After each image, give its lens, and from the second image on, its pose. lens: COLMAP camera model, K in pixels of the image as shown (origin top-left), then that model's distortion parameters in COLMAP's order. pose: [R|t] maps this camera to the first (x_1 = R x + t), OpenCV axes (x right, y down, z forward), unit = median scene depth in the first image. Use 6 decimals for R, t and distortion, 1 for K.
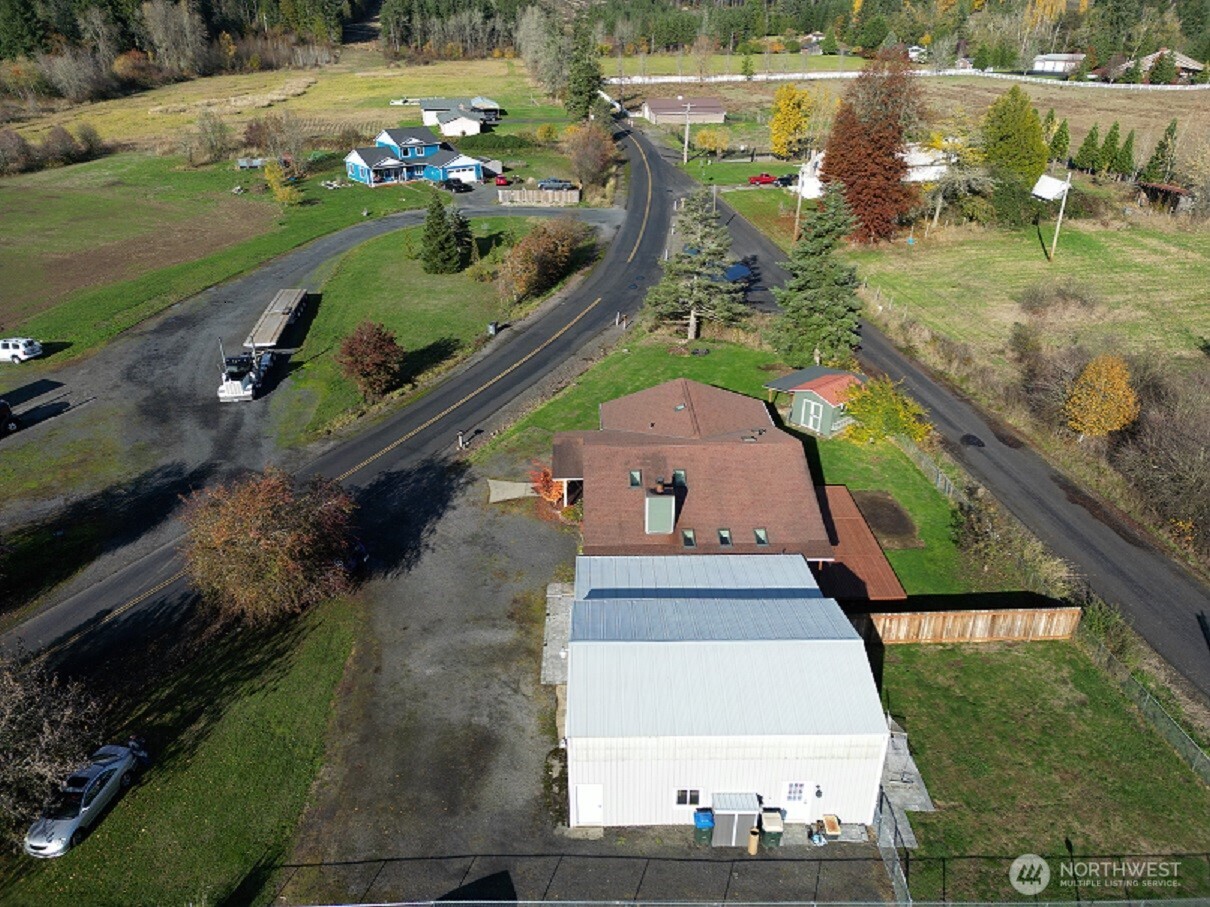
lens RADIAL K [[870.1, 0, 605.0], [0, 870.1, 453.5], [0, 0, 1]] dist [0.042188, -0.000965]
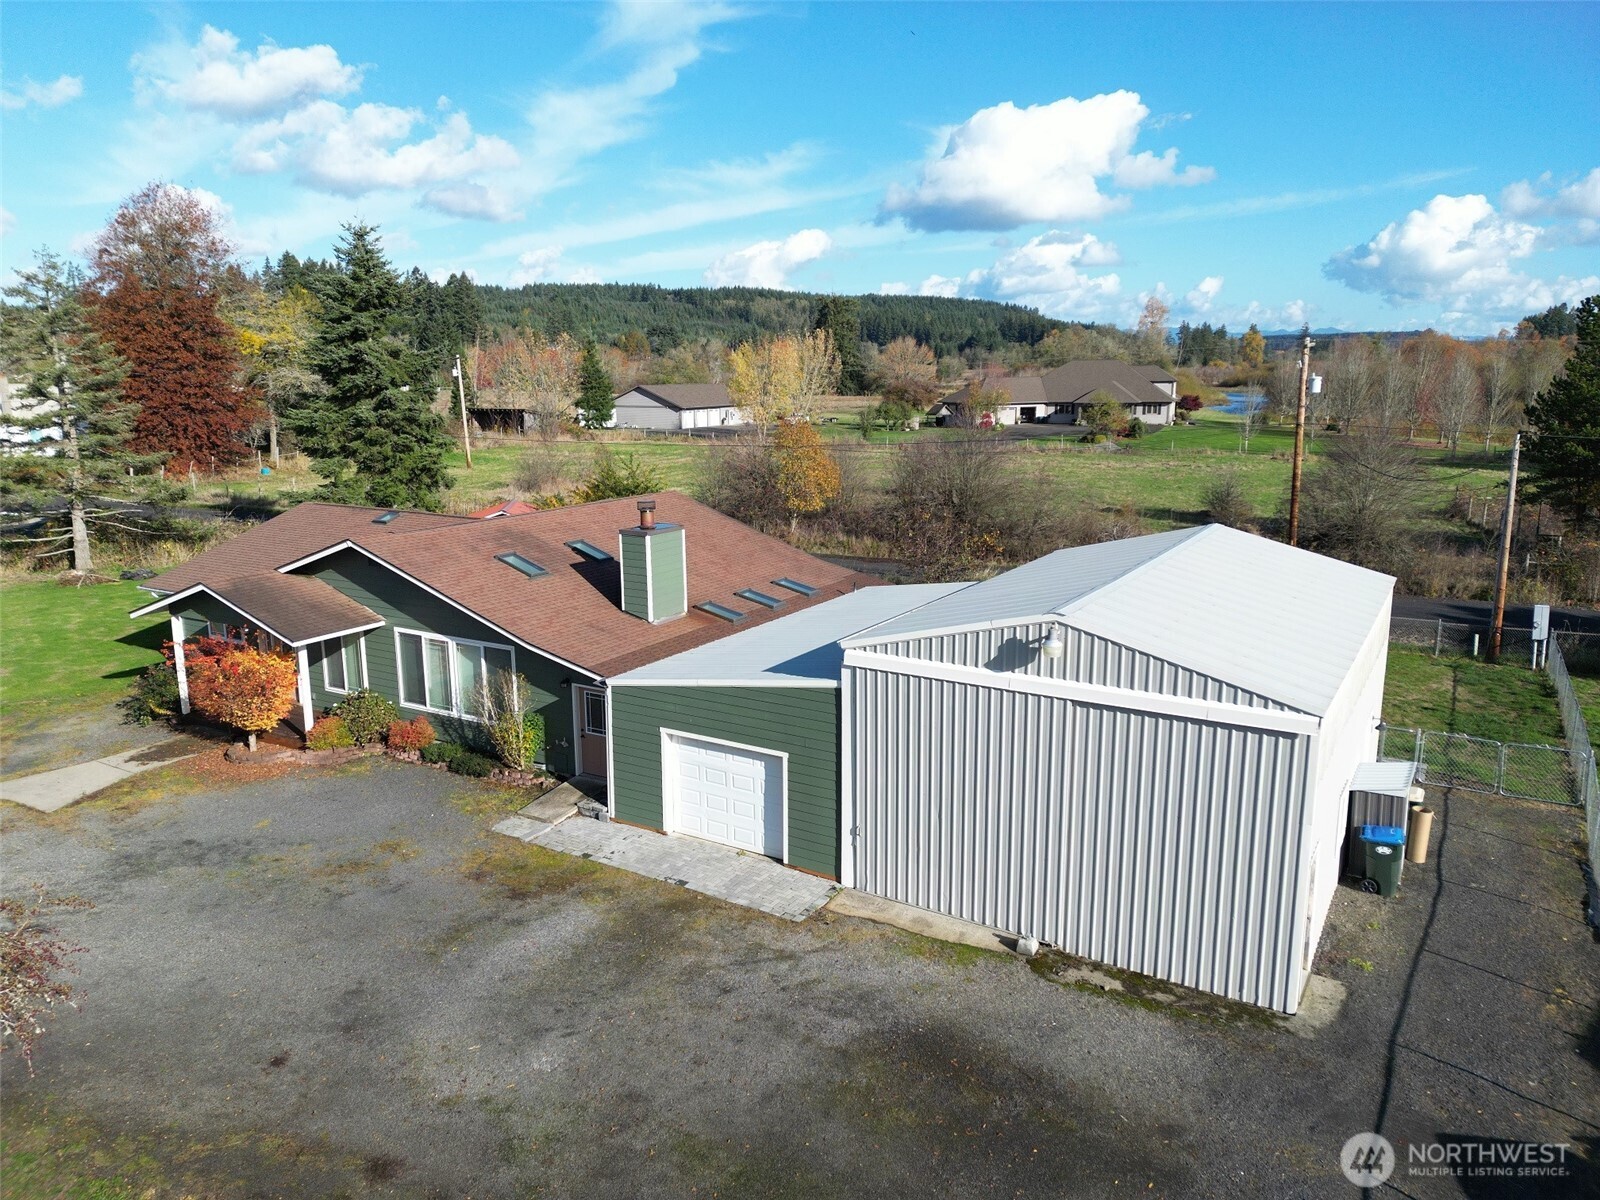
lens RADIAL K [[1150.6, 0, 800.0], [0, 1150.6, 600.0], [0, 0, 1]] dist [0.042188, -0.000965]
pose [[0.523930, -0.164011, 0.835821, -0.513450], [0.403519, 0.911975, -0.073989, 0.194340], [-0.750113, 0.376035, 0.543993, 0.755491]]
